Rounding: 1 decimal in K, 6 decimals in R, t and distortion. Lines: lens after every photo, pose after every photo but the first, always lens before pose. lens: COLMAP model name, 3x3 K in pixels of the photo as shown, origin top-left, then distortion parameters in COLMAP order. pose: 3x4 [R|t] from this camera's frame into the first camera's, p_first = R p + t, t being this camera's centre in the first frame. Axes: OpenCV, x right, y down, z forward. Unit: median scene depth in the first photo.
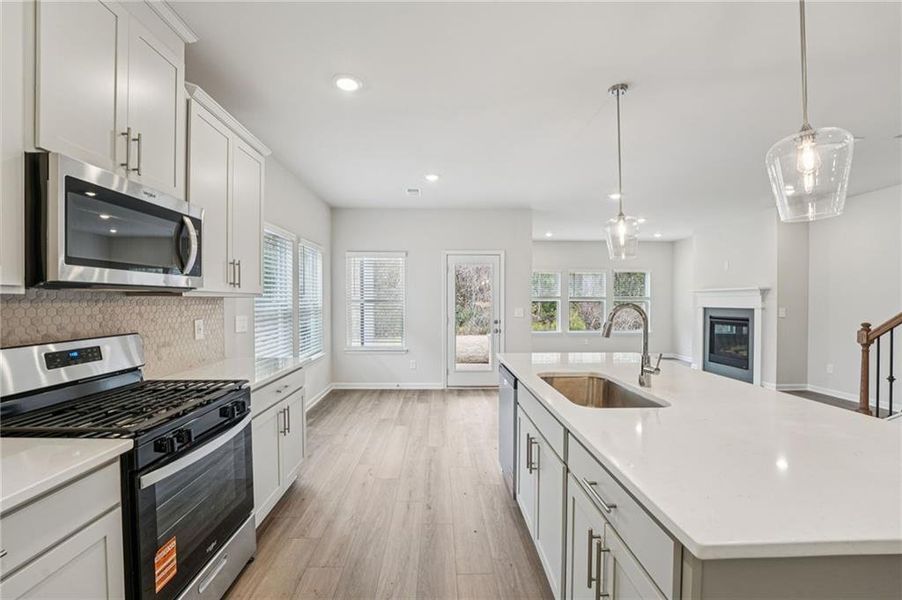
lens RADIAL K [[381.1, 0, 451.0], [0, 381.1, 300.0], [0, 0, 1]] dist [-0.017940, 0.000029]
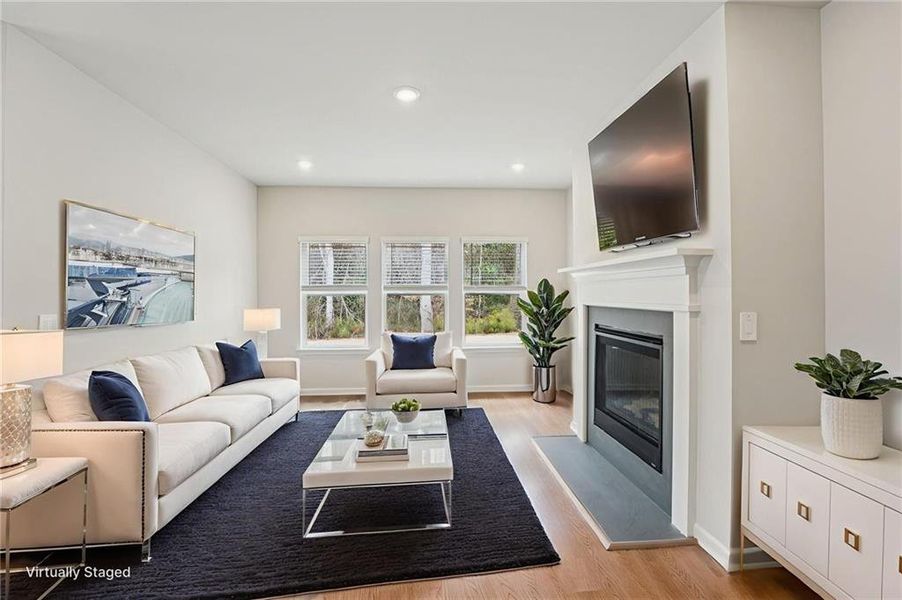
lens RADIAL K [[378.7, 0, 444.6], [0, 378.7, 292.5], [0, 0, 1]] dist [-0.029129, 0.000176]
pose [[0.999646, -0.006883, 0.025698, 0.599463], [0.006874, 0.999976, 0.000402, 0.002773], [-0.025700, -0.000225, 0.999670, 0.672503]]
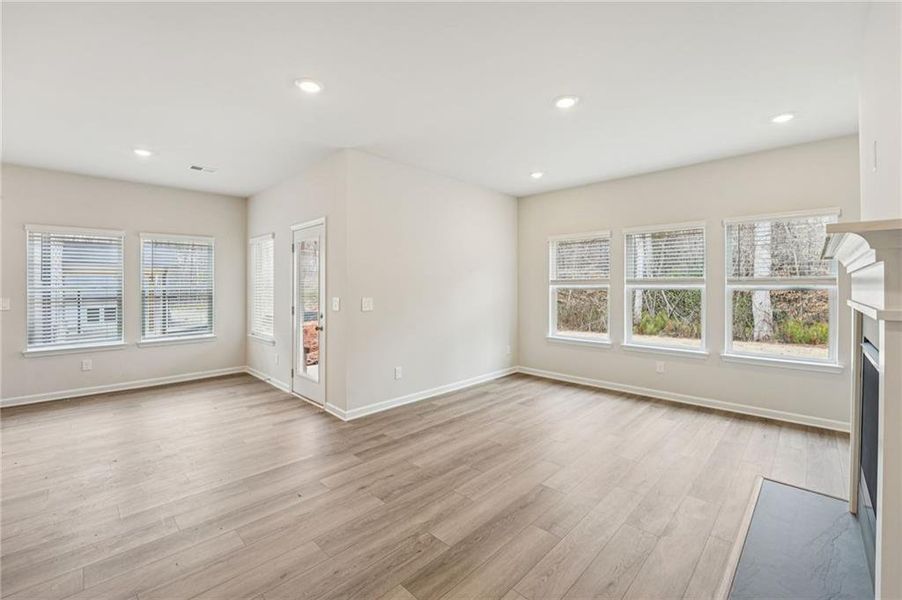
lens RADIAL K [[380.5, 0, 444.4], [0, 380.5, 284.9], [0, 0, 1]] dist [-0.042077, 0.010739]
pose [[0.683783, -0.005220, -0.729667, 0.814683], [0.001766, 0.999983, -0.005499, 0.002285], [0.729683, 0.002472, 0.683781, 0.681466]]
